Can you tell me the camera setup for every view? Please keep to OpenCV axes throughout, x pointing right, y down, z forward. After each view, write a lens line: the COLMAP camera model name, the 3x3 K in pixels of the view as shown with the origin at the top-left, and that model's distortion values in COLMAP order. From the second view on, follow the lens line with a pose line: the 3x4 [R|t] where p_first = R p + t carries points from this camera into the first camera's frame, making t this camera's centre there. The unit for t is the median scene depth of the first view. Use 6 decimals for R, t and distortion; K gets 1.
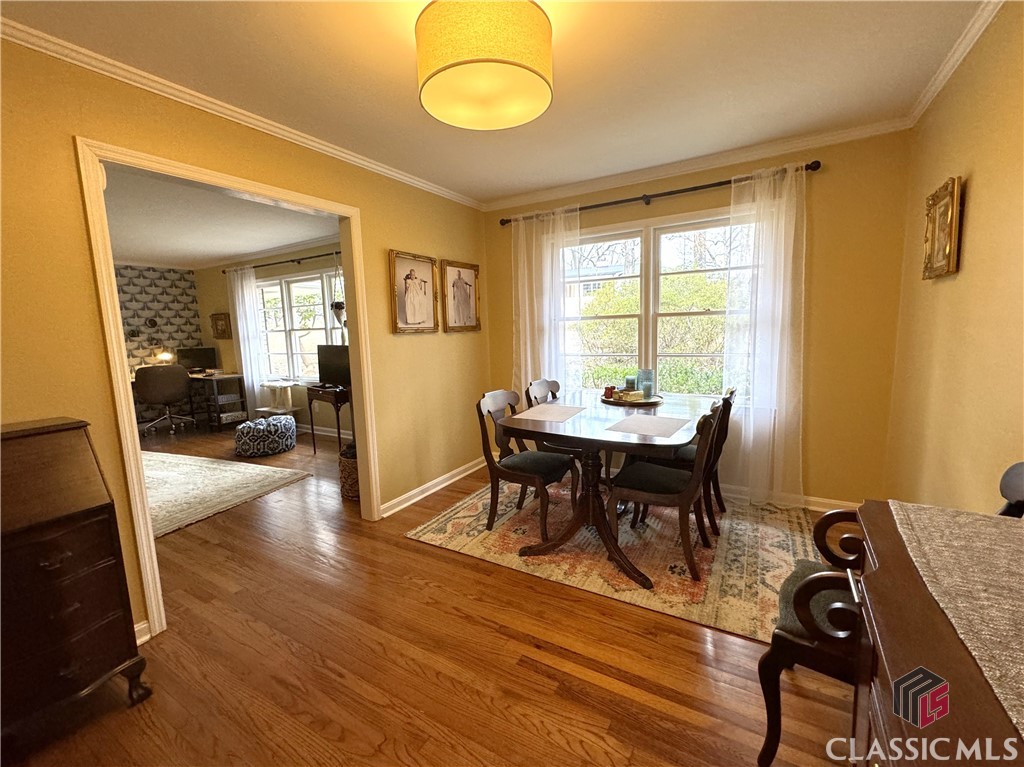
lens RADIAL K [[431.9, 0, 512.0], [0, 431.9, 383.5], [0, 0, 1]] dist [0.000339, 0.000182]
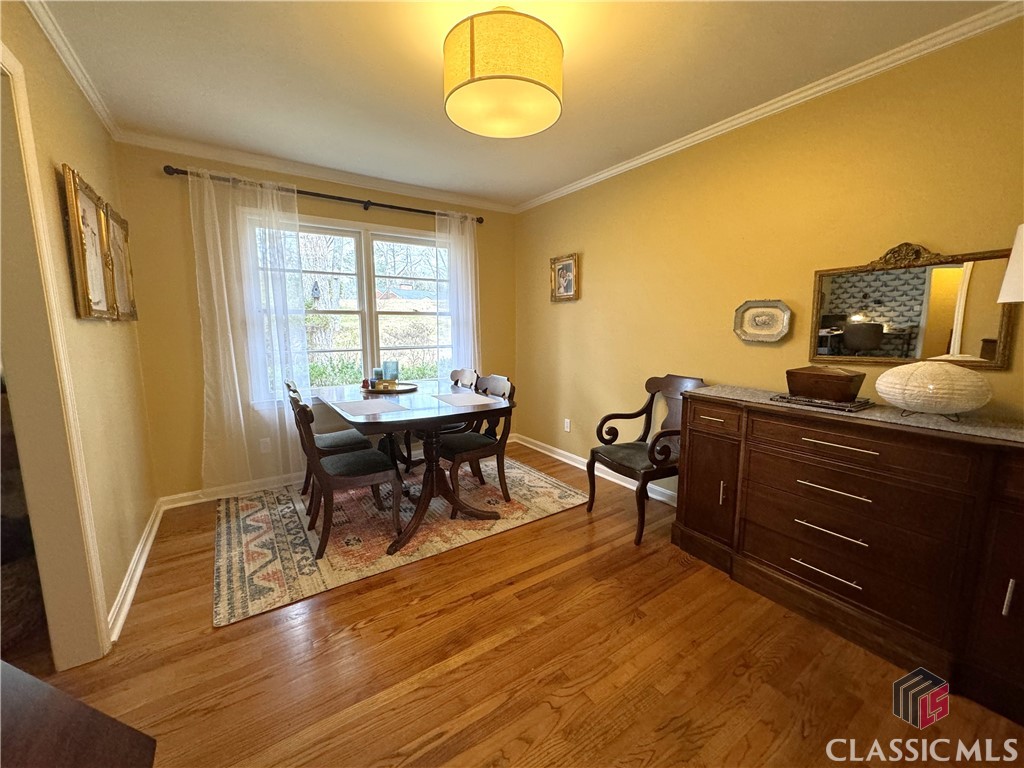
lens RADIAL K [[408.9, 0, 512.6], [0, 408.9, 382.5], [0, 0, 1]] dist [-0.000186, 0.000168]
pose [[0.422942, -0.095751, 0.901084, -0.560410], [0.104327, 0.992934, 0.056543, -0.004258], [-0.900131, 0.070093, 0.429943, 0.292384]]
